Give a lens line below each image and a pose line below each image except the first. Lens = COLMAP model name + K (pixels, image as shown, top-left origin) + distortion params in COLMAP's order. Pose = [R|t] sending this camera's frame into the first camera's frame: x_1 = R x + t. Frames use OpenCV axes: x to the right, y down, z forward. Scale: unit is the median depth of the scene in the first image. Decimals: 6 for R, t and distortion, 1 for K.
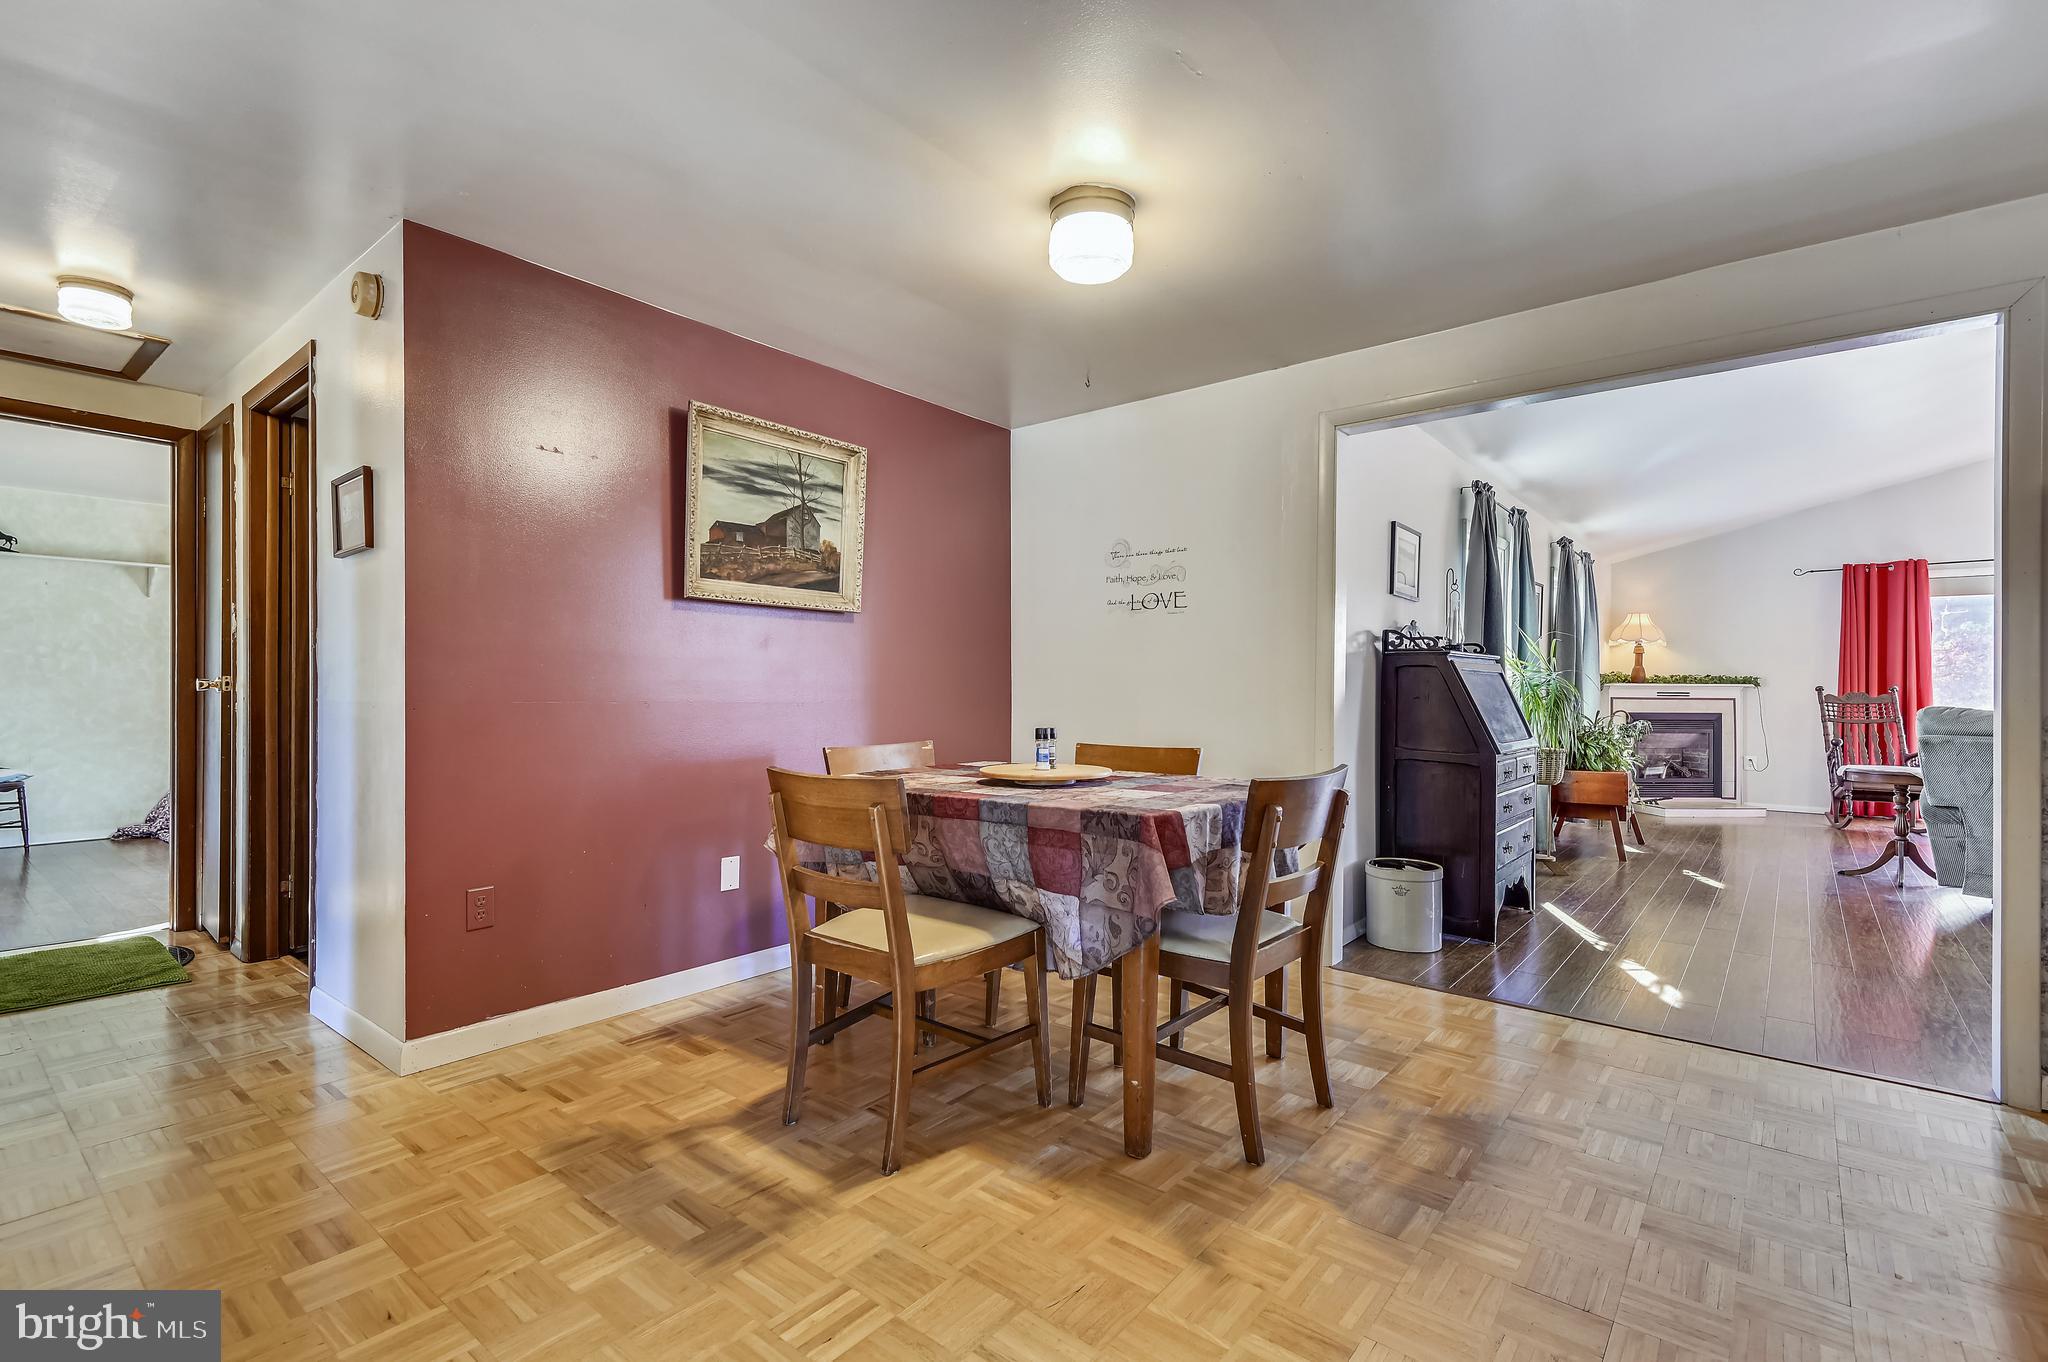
lens RADIAL K [[928.3, 0, 1019.2], [0, 928.3, 690.1], [0, 0, 1]] dist [0.018747, -0.000598]
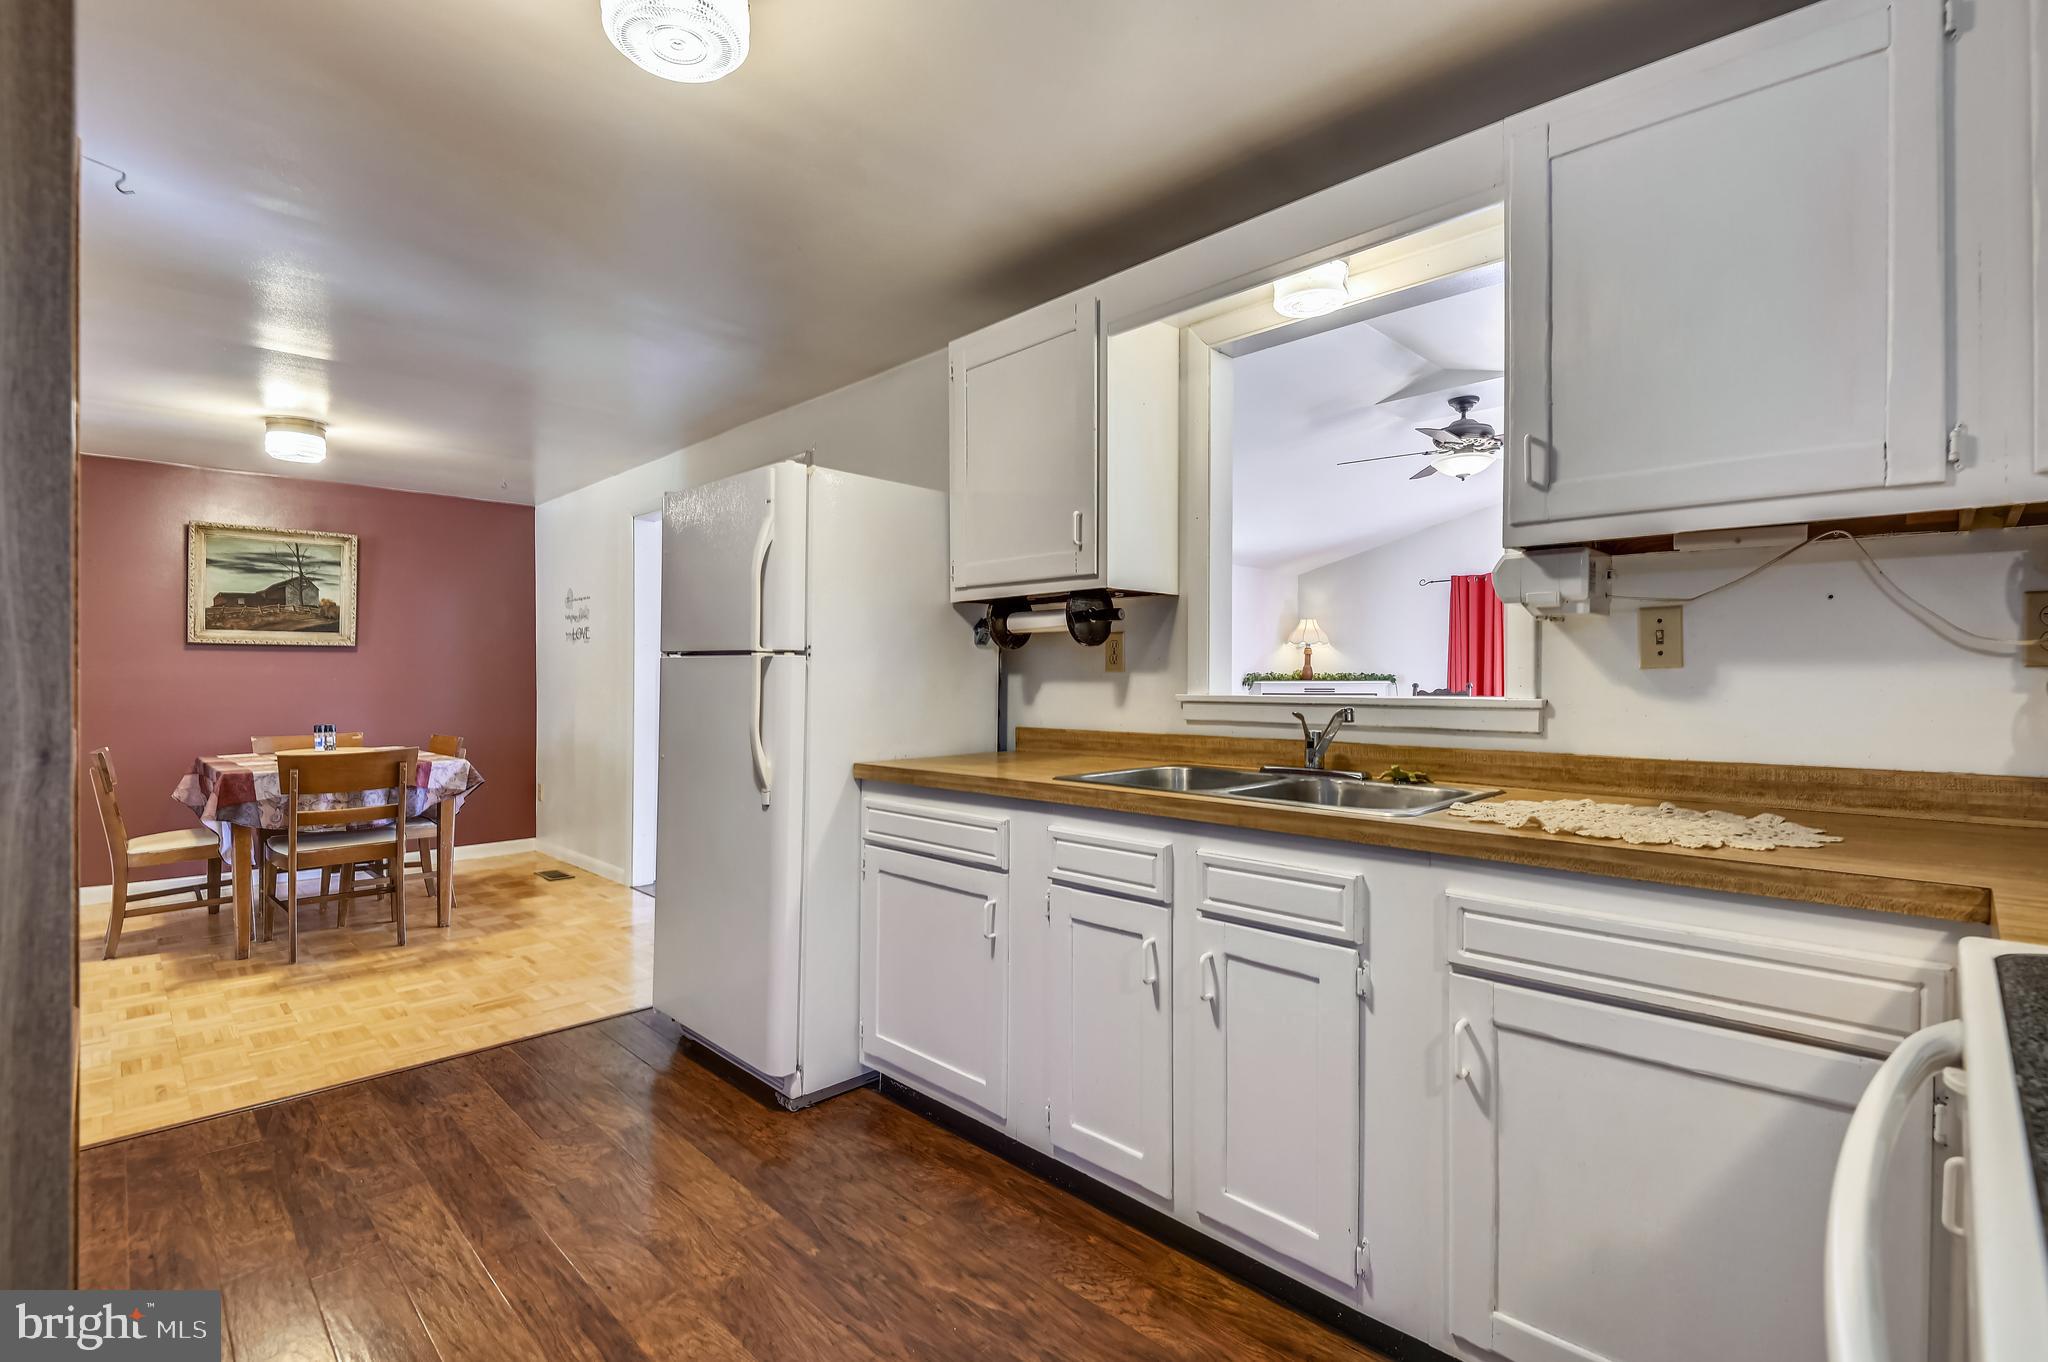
lens RADIAL K [[922.1, 0, 1032.0], [0, 922.1, 678.2], [0, 0, 1]] dist [-0.000040, -0.020987]
pose [[0.996483, -0.006514, -0.083539, 0.956007], [0.006269, 0.999975, -0.003193, -0.019351], [0.083558, 0.002659, 0.996499, -0.340287]]
